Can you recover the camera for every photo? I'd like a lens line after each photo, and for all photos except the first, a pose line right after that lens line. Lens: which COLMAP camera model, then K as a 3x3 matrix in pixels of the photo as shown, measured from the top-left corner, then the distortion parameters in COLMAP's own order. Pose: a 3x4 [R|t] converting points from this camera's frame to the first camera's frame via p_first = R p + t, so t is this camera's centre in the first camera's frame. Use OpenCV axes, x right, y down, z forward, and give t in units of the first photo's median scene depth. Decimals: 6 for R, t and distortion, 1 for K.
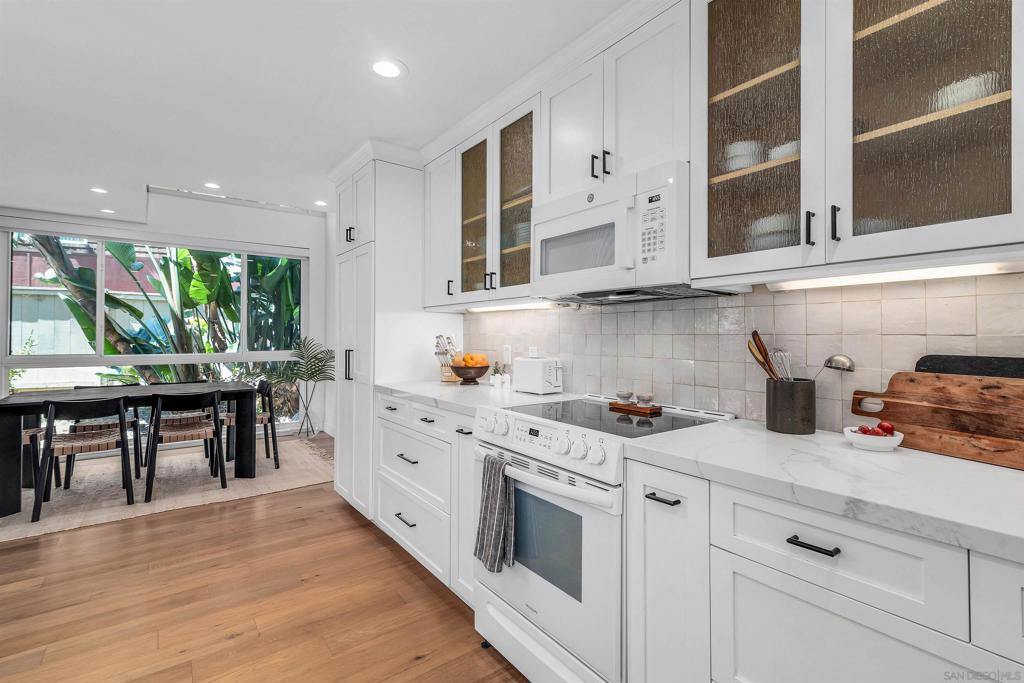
lens RADIAL K [[461.4, 0, 514.6], [0, 461.4, 327.1], [0, 0, 1]] dist [0.000945, -0.000026]
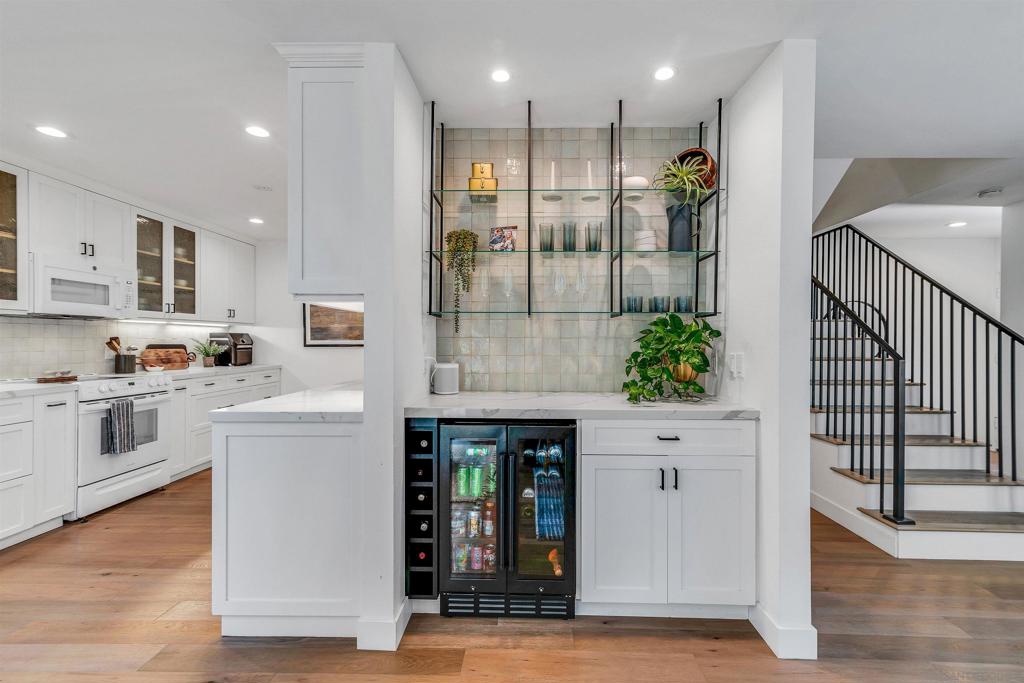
lens RADIAL K [[468.5, 0, 532.7], [0, 468.5, 343.2], [0, 0, 1]] dist [0.003753, 0.000692]
pose [[-0.783524, -0.011957, 0.621246, -2.268504], [-0.020013, 0.999782, -0.005999, 0.010136], [-0.621039, -0.017133, -0.783593, 1.259508]]
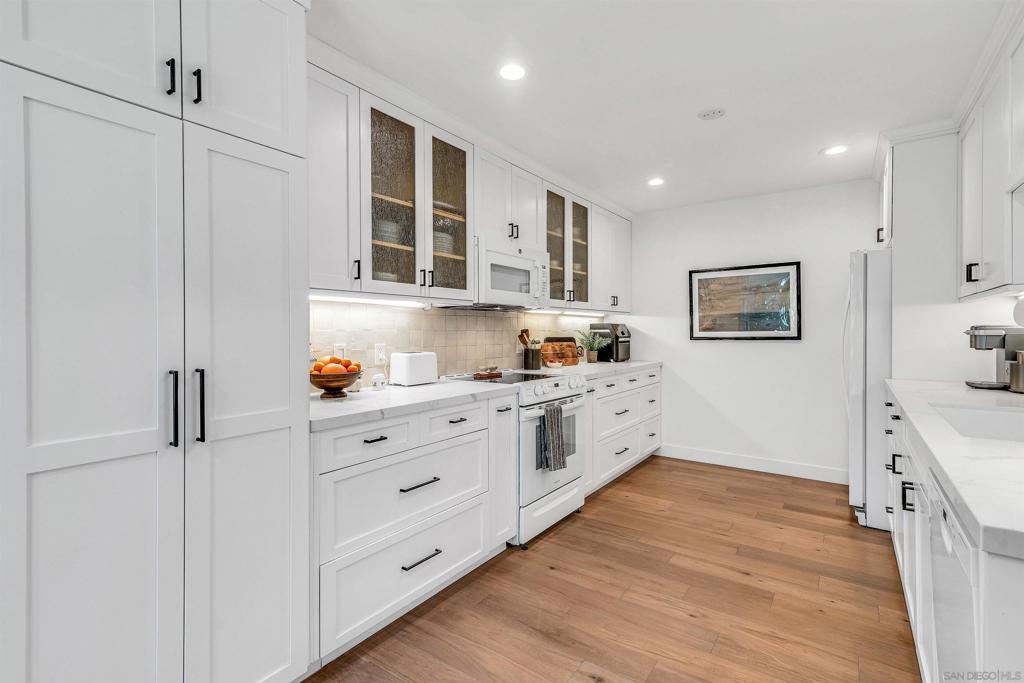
lens RADIAL K [[468.7, 0, 516.6], [0, 468.7, 334.4], [0, 0, 1]] dist [0.000763, 0.000098]
pose [[-0.298242, -0.009704, 0.954441, -1.344602], [-0.015912, 0.999860, 0.005194, 0.017402], [-0.954358, -0.013638, -0.298355, 1.373629]]
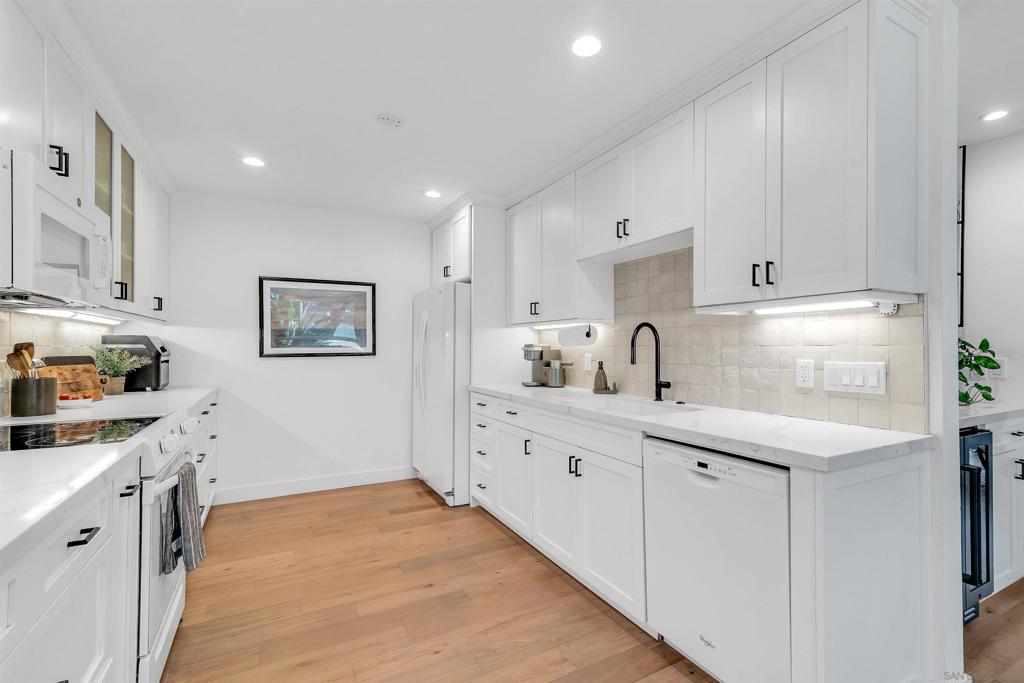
lens RADIAL K [[462.4, 0, 516.2], [0, 462.4, 344.4], [0, 0, 1]] dist [0.023279, -0.000011]
pose [[-0.987257, -0.004862, 0.159058, -0.790550], [-0.008751, 0.999679, -0.023762, 0.024984], [-0.158891, -0.024851, -0.986983, 1.625606]]
